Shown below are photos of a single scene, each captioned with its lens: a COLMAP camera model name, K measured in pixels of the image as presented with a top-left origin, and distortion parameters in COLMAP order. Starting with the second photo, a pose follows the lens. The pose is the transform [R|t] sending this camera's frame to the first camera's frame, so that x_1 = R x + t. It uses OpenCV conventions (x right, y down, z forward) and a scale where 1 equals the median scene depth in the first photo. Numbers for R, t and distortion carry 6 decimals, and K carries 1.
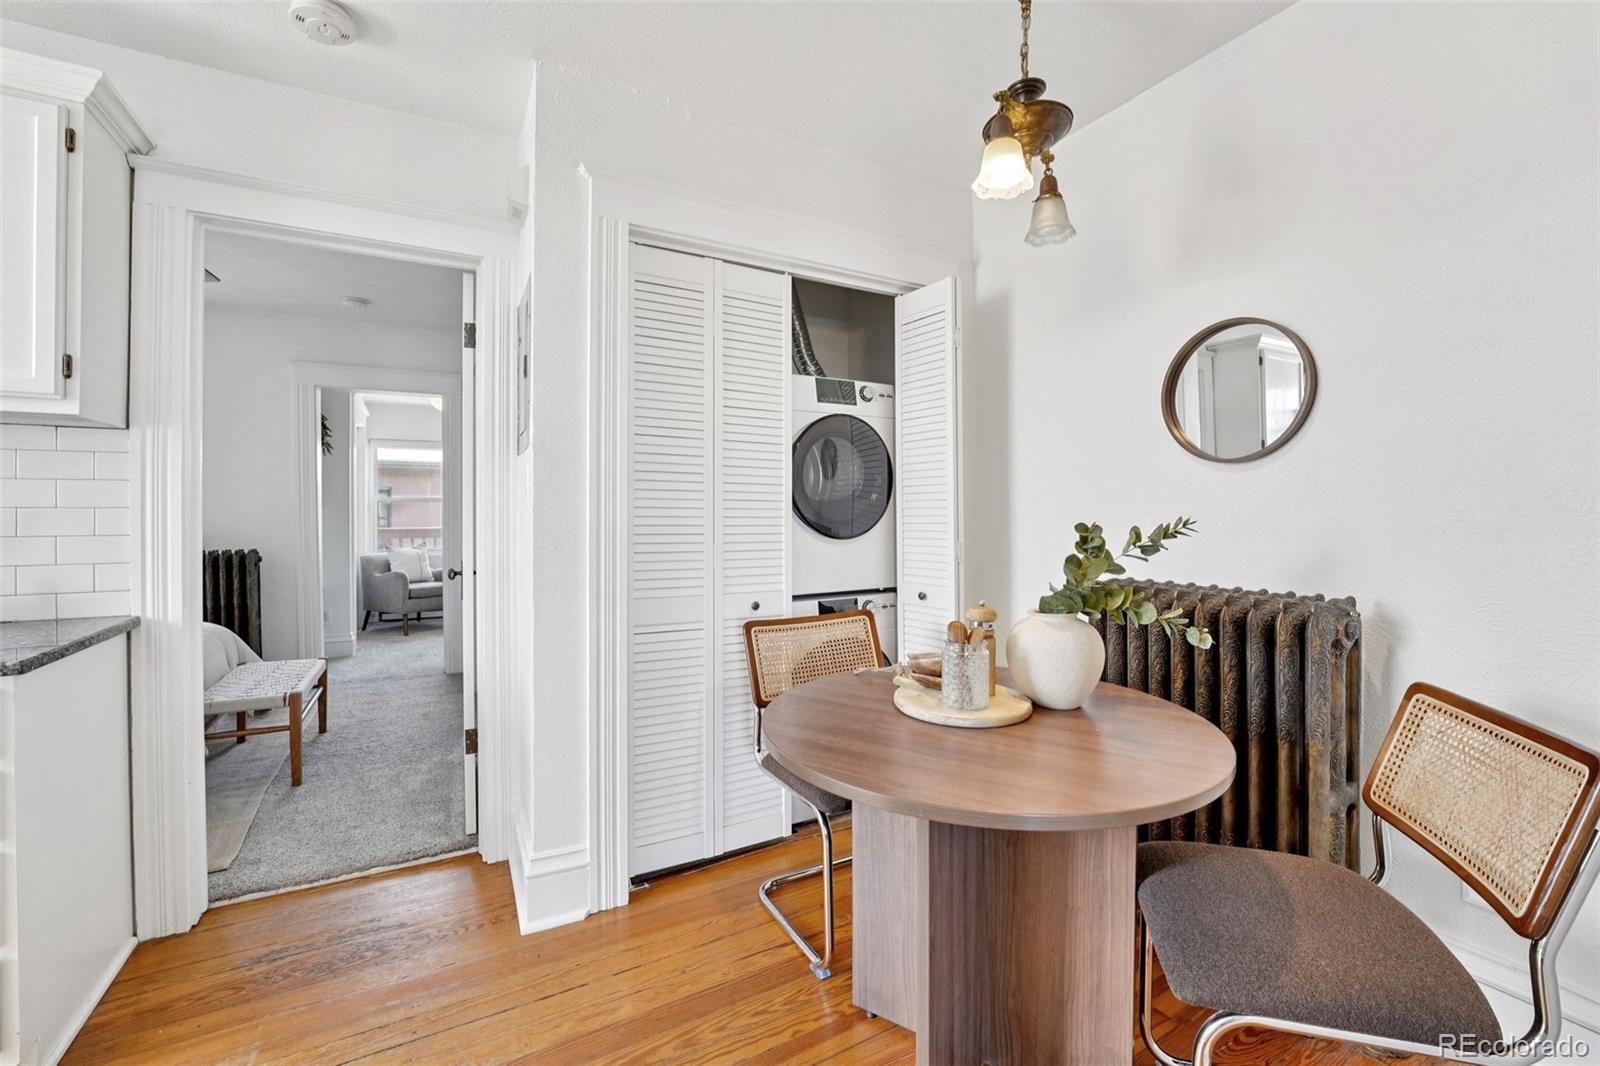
lens RADIAL K [[662.1, 0, 797.0], [0, 662.1, 516.8], [0, 0, 1]] dist [-0.019933, 0.000349]
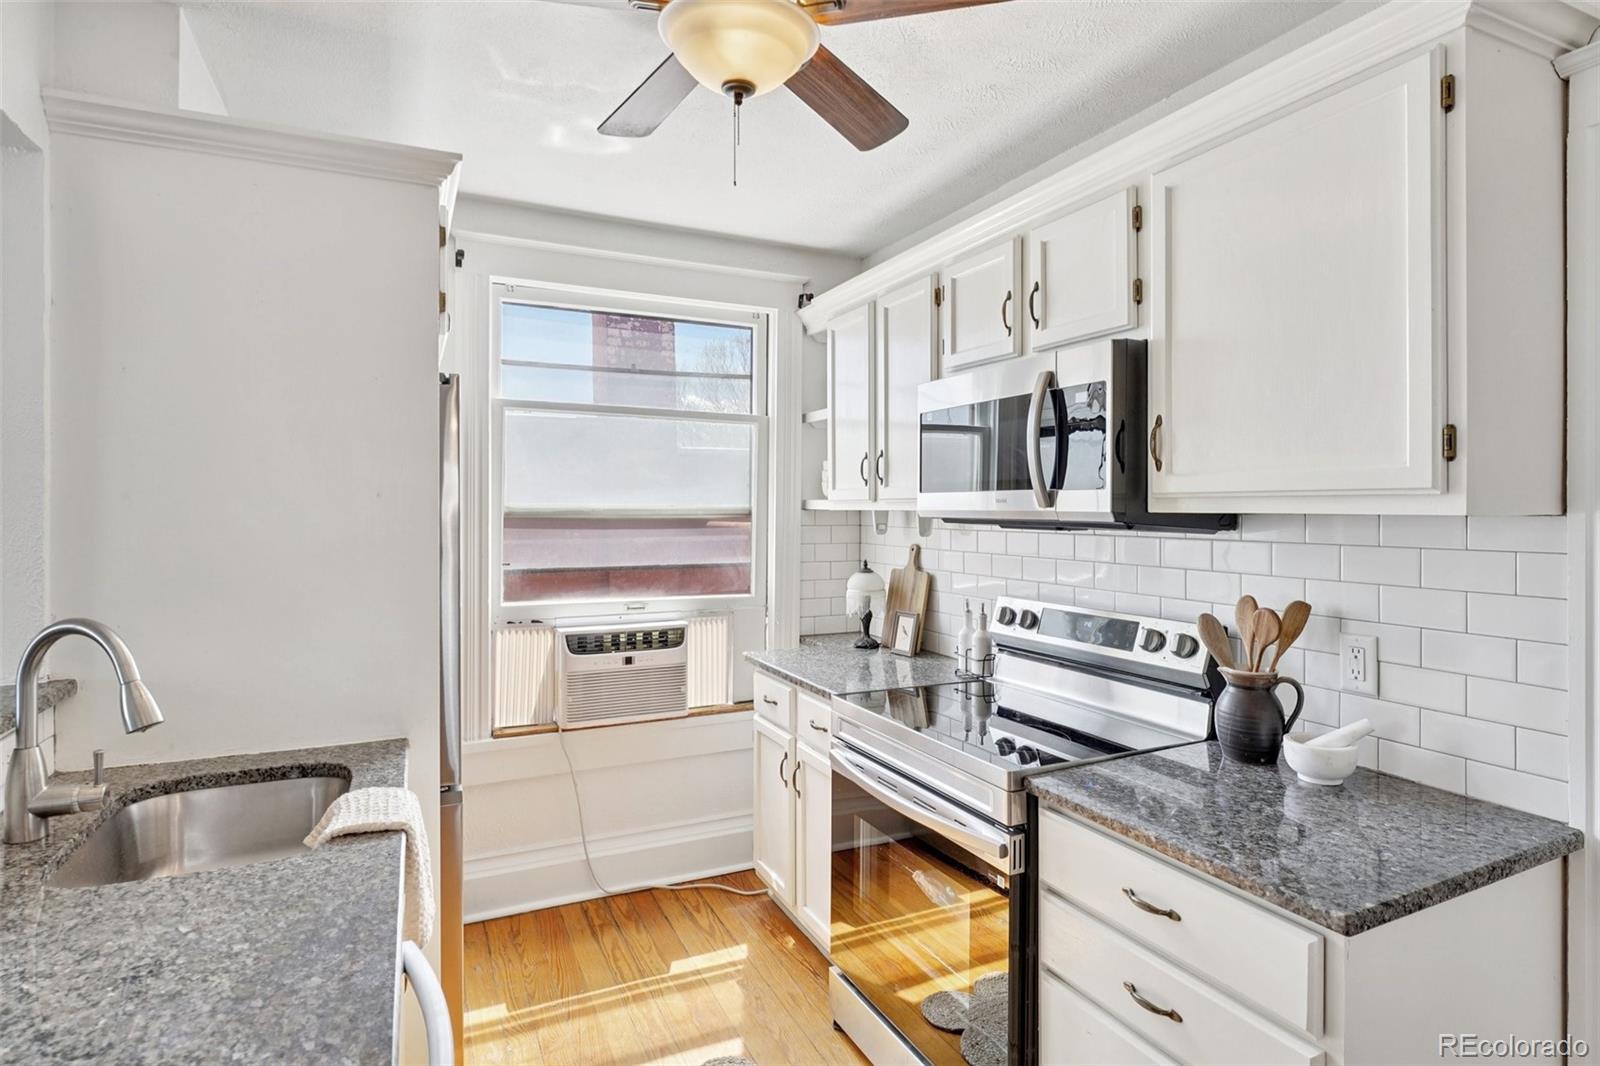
lens RADIAL K [[831.1, 0, 798.4], [0, 831.1, 512.1], [0, 0, 1]] dist [-0.002318, -0.002215]
pose [[-0.076150, 0.005448, -0.997082, -0.143920], [0.003365, 0.999981, 0.005206, -0.099988], [0.997091, -0.002959, -0.076166, 0.239040]]
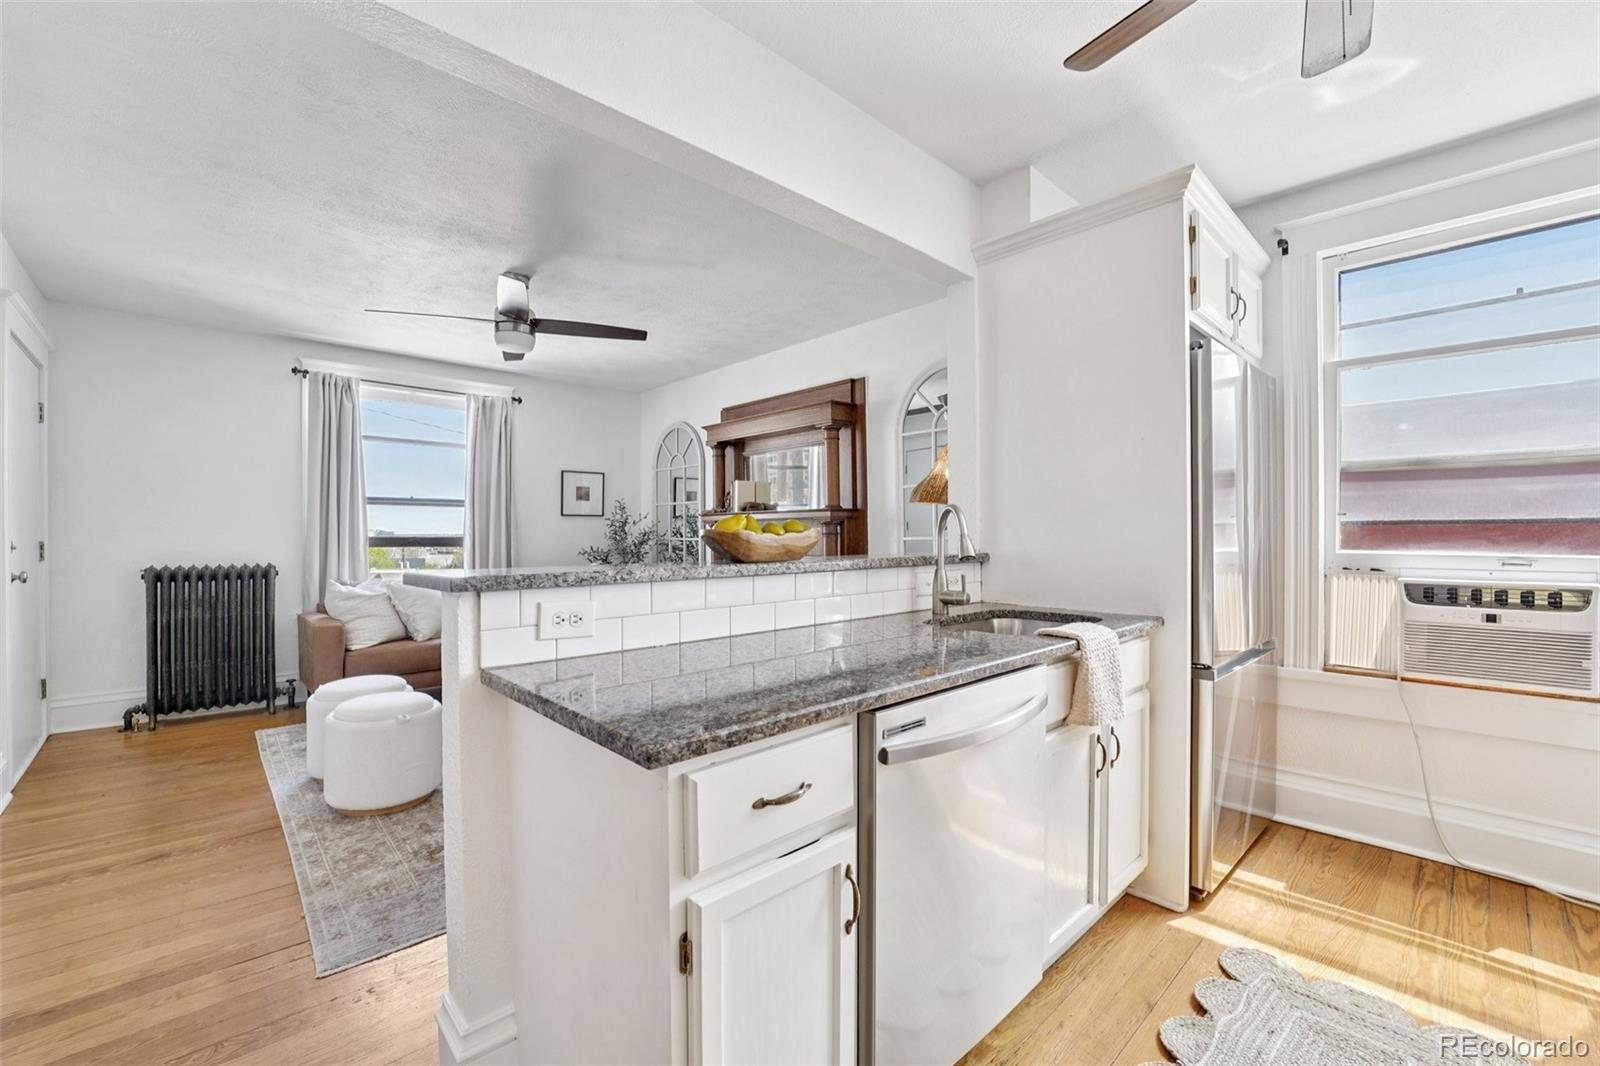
lens RADIAL K [[658.4, 0, 798.3], [0, 658.4, 540.4], [0, 0, 1]] dist [-0.031752, 0.005315]
pose [[-0.971375, 0.009825, -0.237349, -0.245194], [0.008302, 0.999938, 0.007415, 0.003288], [0.237407, 0.005232, -0.971396, 0.492381]]
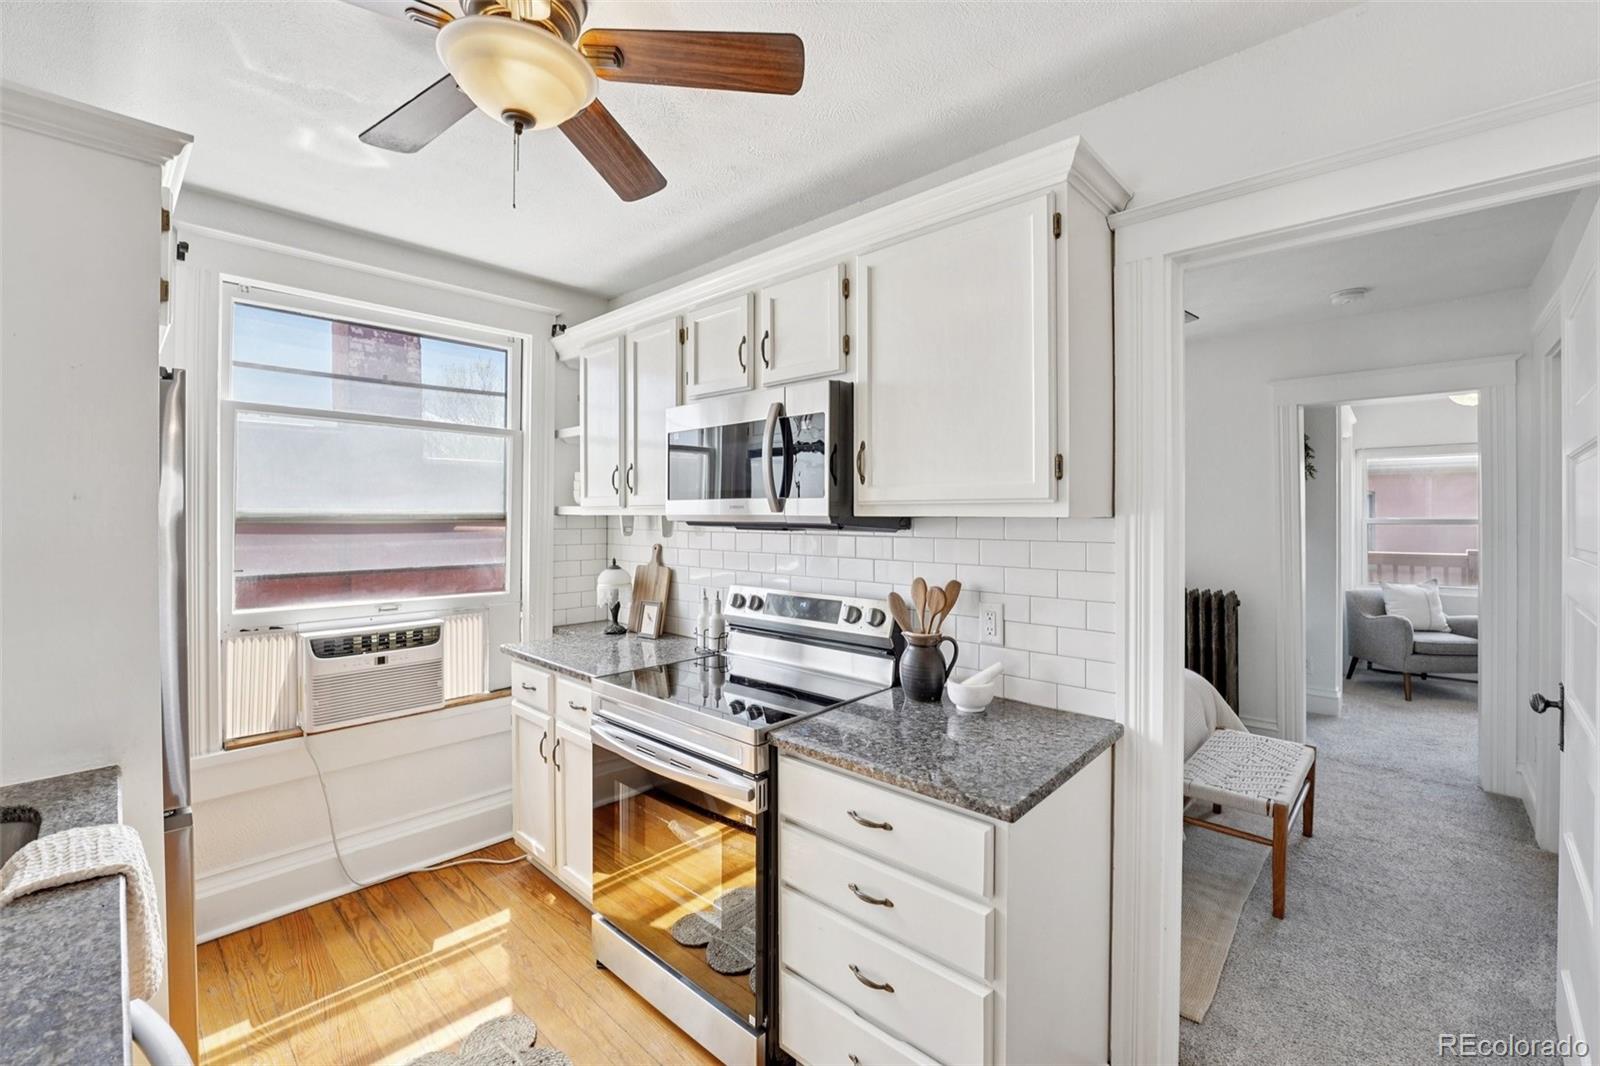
lens RADIAL K [[669.5, 0, 801.6], [0, 669.5, 518.0], [0, 0, 1]] dist [-0.031255, 0.004539]
pose [[0.302138, 0.005275, -0.953250, -0.187364], [0.002912, 0.999975, 0.006456, -0.097889], [0.953260, -0.004727, 0.302115, 0.204943]]
